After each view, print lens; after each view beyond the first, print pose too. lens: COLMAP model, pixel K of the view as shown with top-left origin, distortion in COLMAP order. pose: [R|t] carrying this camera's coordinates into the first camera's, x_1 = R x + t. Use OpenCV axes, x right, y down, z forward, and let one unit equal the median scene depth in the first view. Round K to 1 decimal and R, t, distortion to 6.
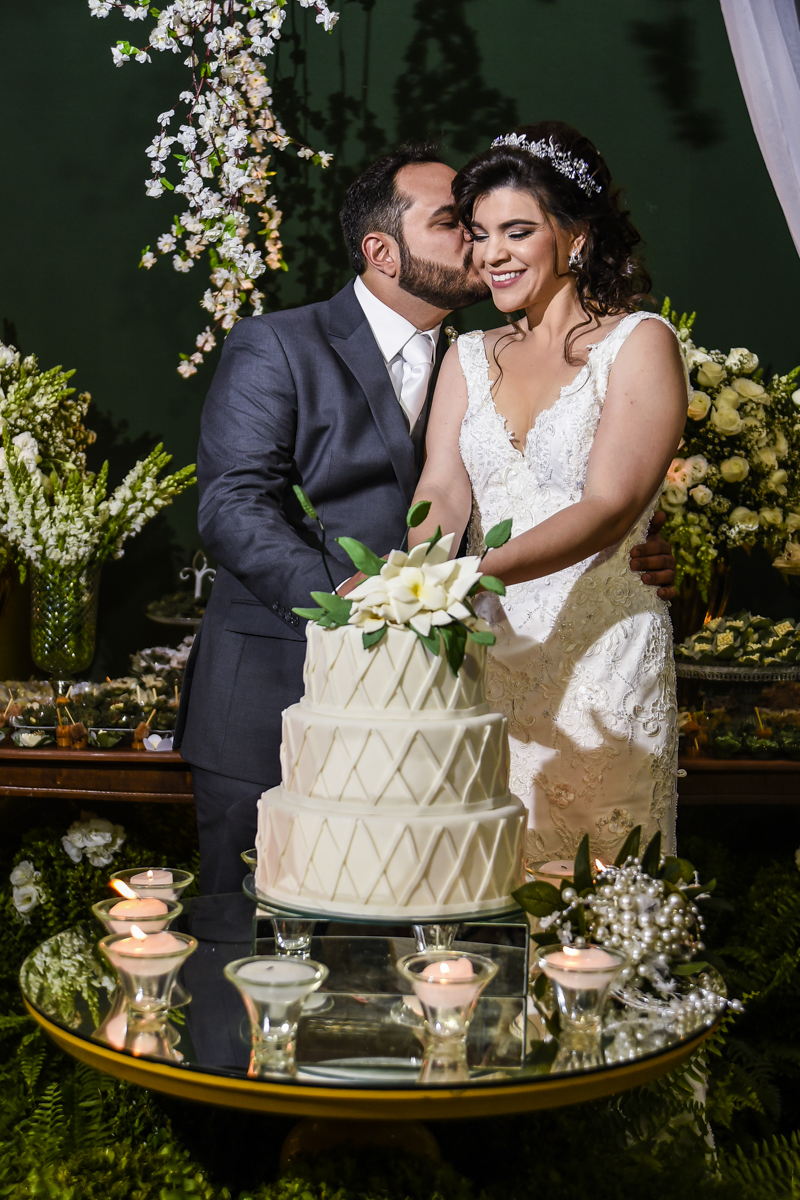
lens RADIAL K [[1661.2, 0, 400.0], [0, 1661.2, 600.0], [0, 0, 1]] dist [-0.027504, 0.008721]
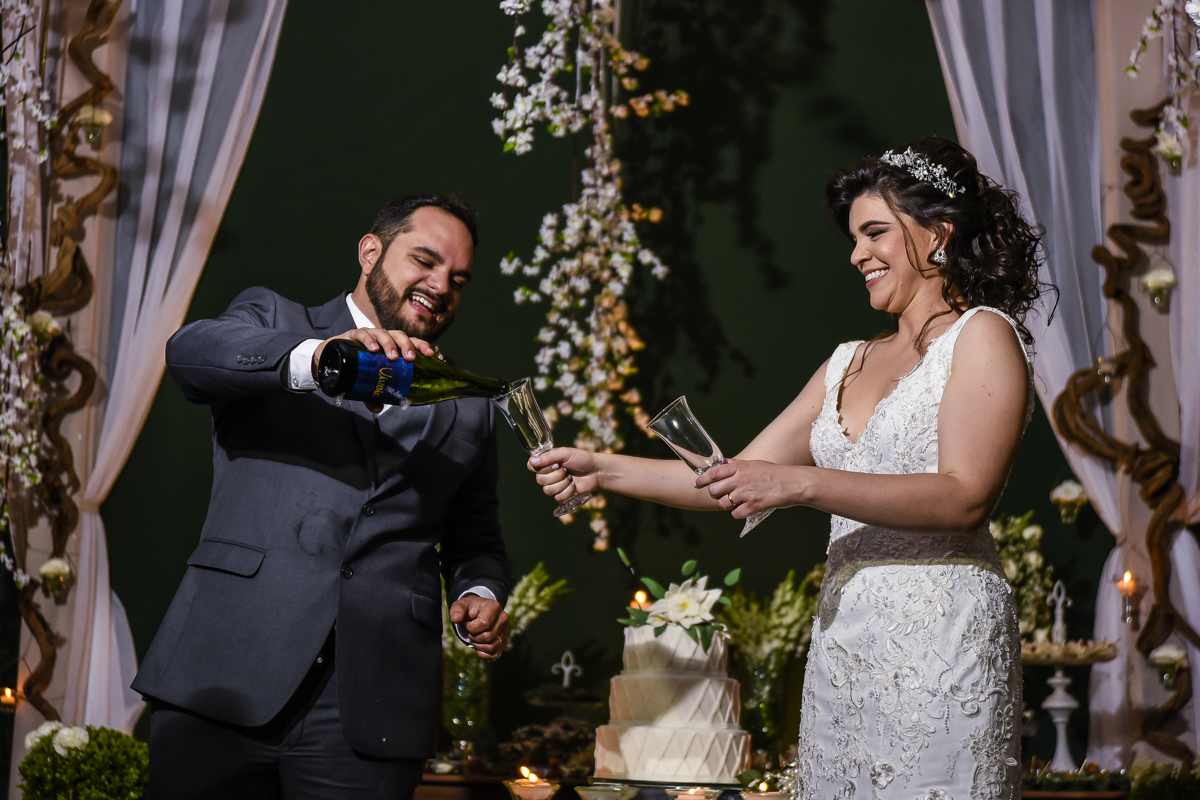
lens RADIAL K [[1915.8, 0, 600.0], [0, 1915.8, 400.0], [0, 0, 1]] dist [-0.005970, 0.017254]
pose [[0.994386, -0.007979, -0.105513, 0.072837], [-0.015652, 0.975092, -0.221249, 0.123674], [0.104650, 0.221658, 0.969493, -0.561857]]
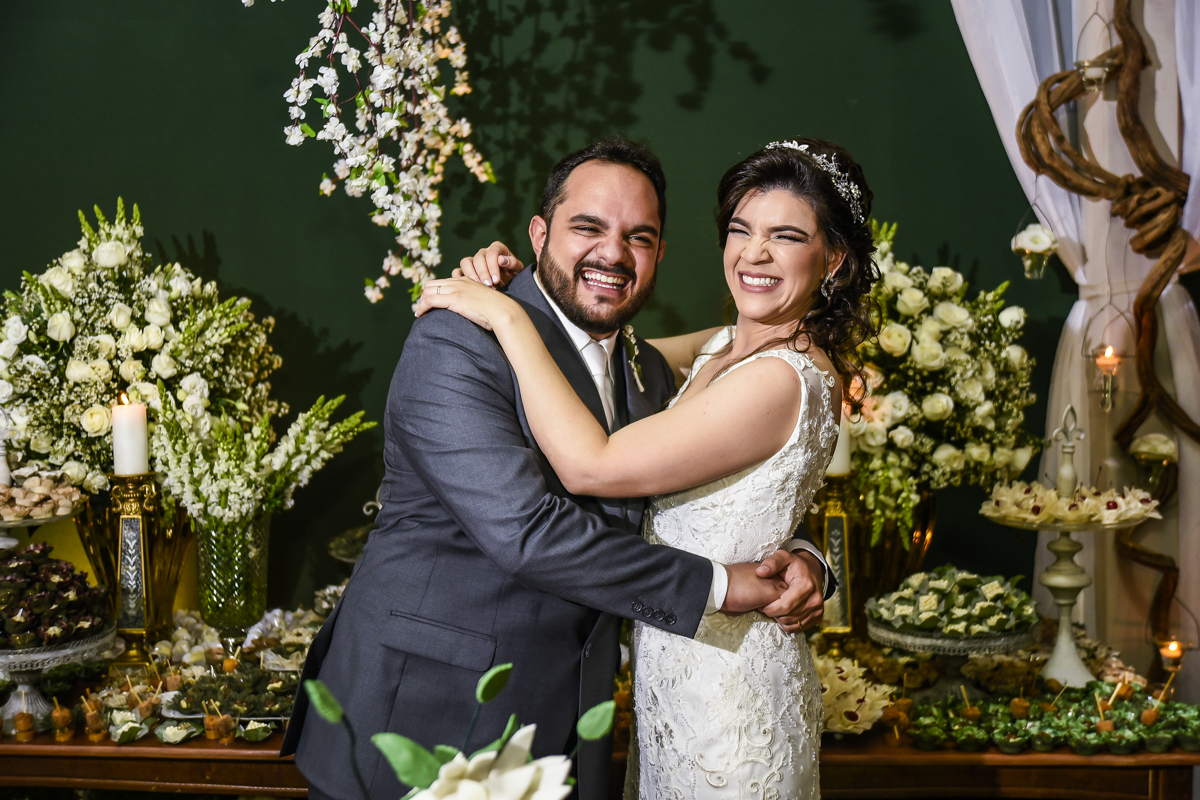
lens RADIAL K [[1422.7, 0, 600.0], [0, 1422.7, 400.0], [0, 0, 1]] dist [-0.018639, 0.035003]
pose [[0.998868, -0.015953, -0.044815, 0.049161], [0.016848, 0.999665, 0.019655, -0.104256], [0.044486, -0.020388, 0.998802, 0.198023]]
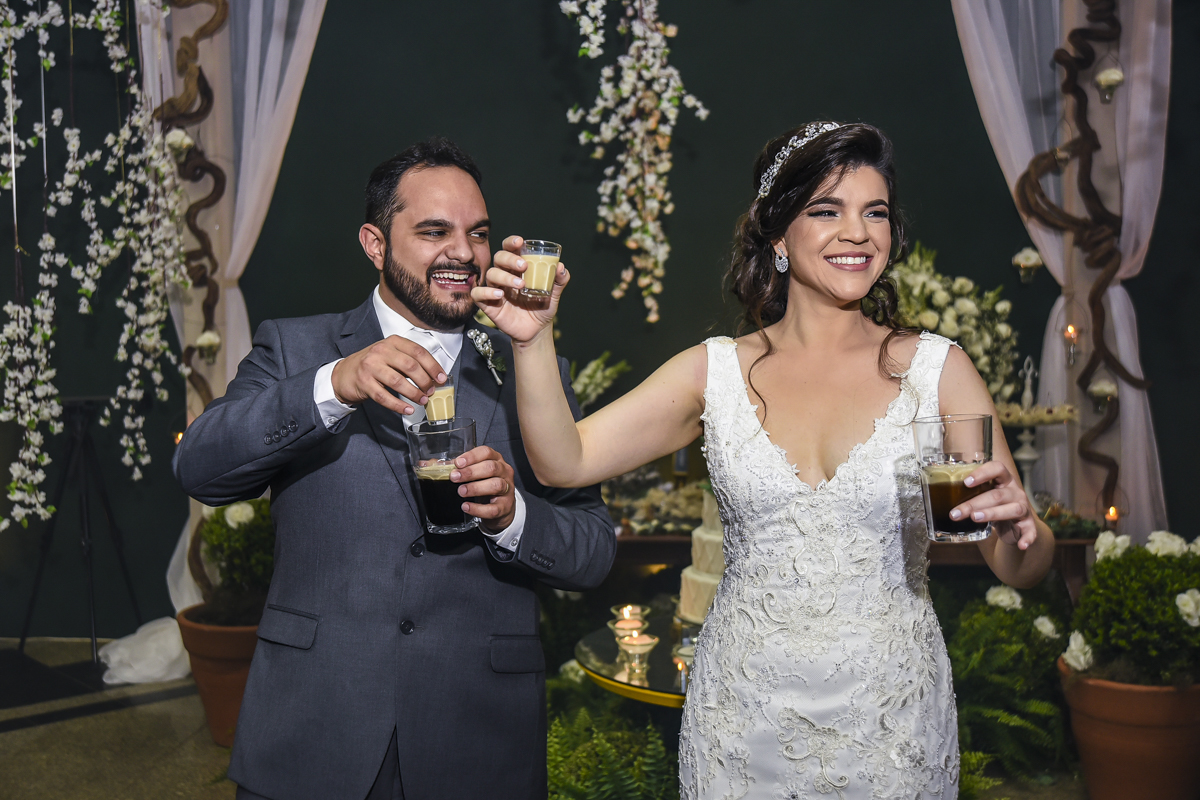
lens RADIAL K [[1429.8, 0, 600.0], [0, 1429.8, 400.0], [0, 0, 1]] dist [-0.026564, 0.086499]
pose [[0.994076, -0.012719, -0.107937, 0.006160], [0.015546, 0.999557, 0.025384, -0.081089], [0.107566, -0.026912, 0.993834, -0.446689]]
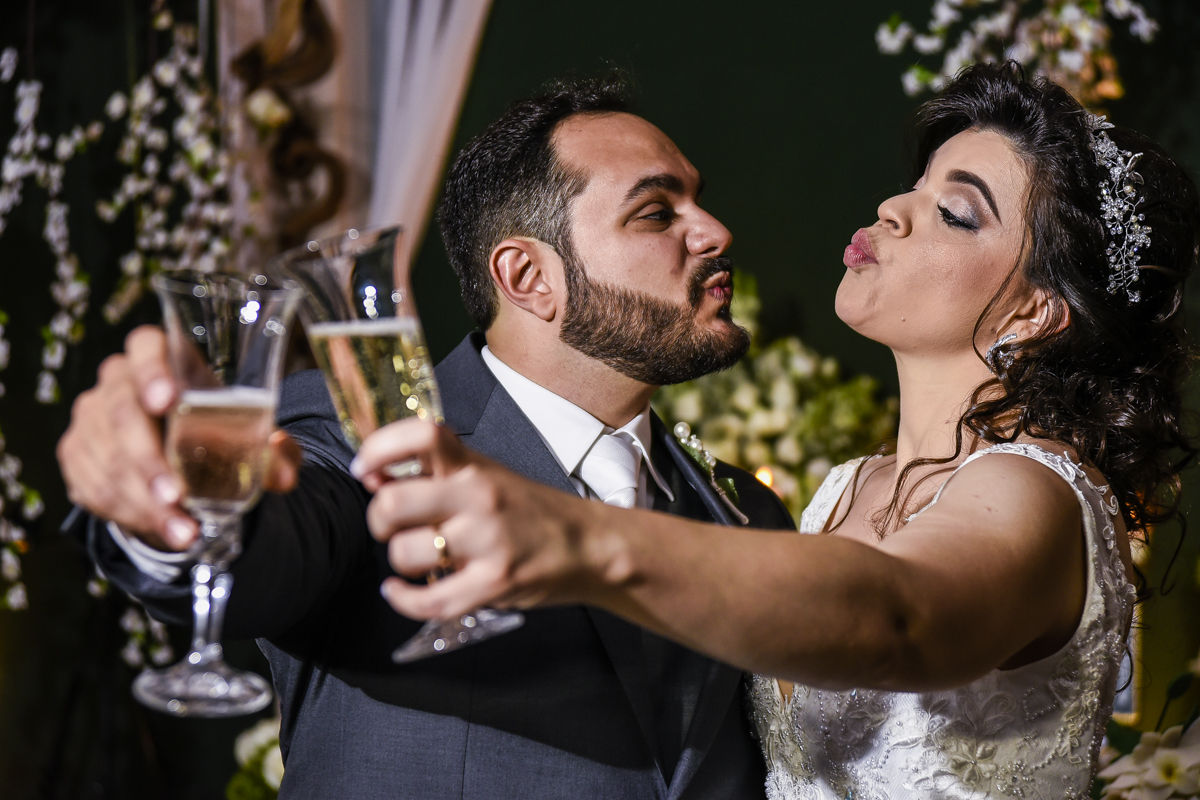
lens RADIAL K [[2187.6, 0, 600.0], [0, 2187.6, 400.0], [0, 0, 1]] dist [0.017920, -0.138834]
pose [[0.941993, -0.008459, -0.335525, 0.065332], [-0.004152, 0.999312, -0.036850, -0.094465], [0.335606, 0.036105, 0.941310, -0.177050]]
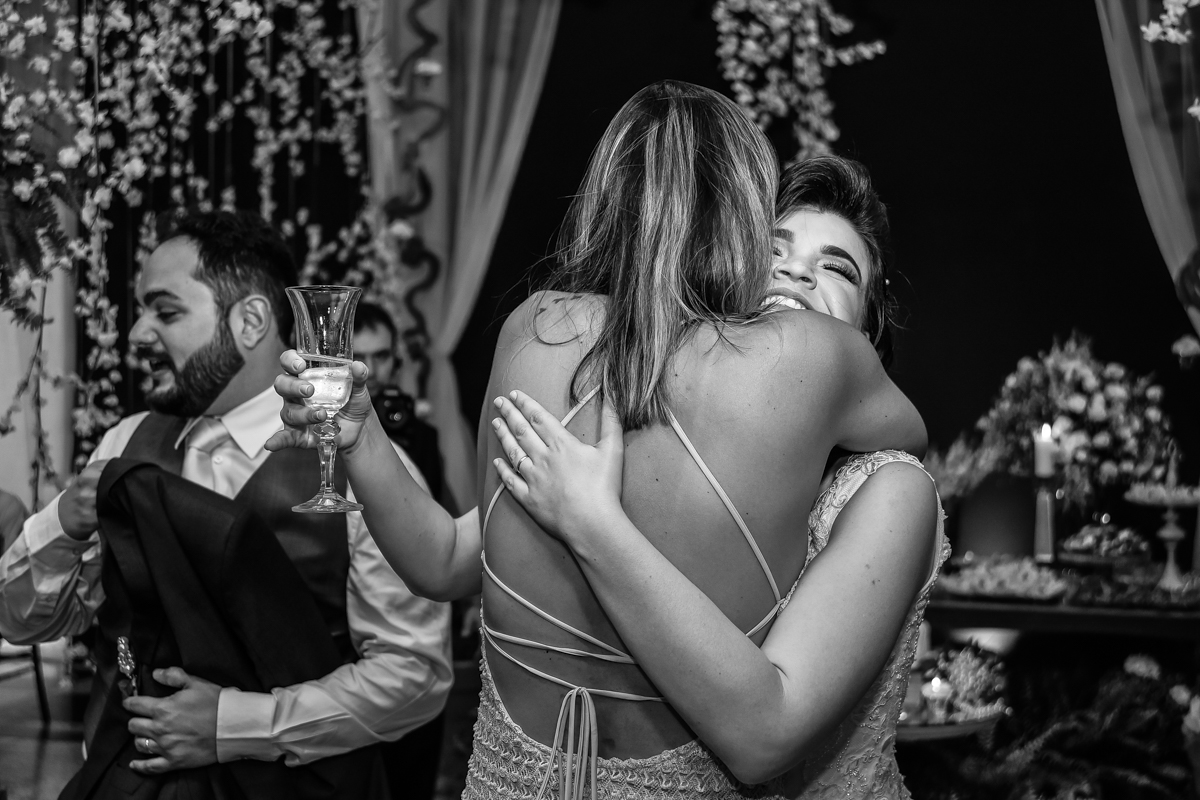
lens RADIAL K [[1492.3, 0, 600.0], [0, 1492.3, 400.0], [0, 0, 1]] dist [-0.010483, 0.036648]
pose [[0.968269, 0.000657, -0.249908, 0.084821], [-0.007269, 0.999647, -0.025537, -0.079536], [0.249803, 0.026543, 0.967933, -0.663120]]
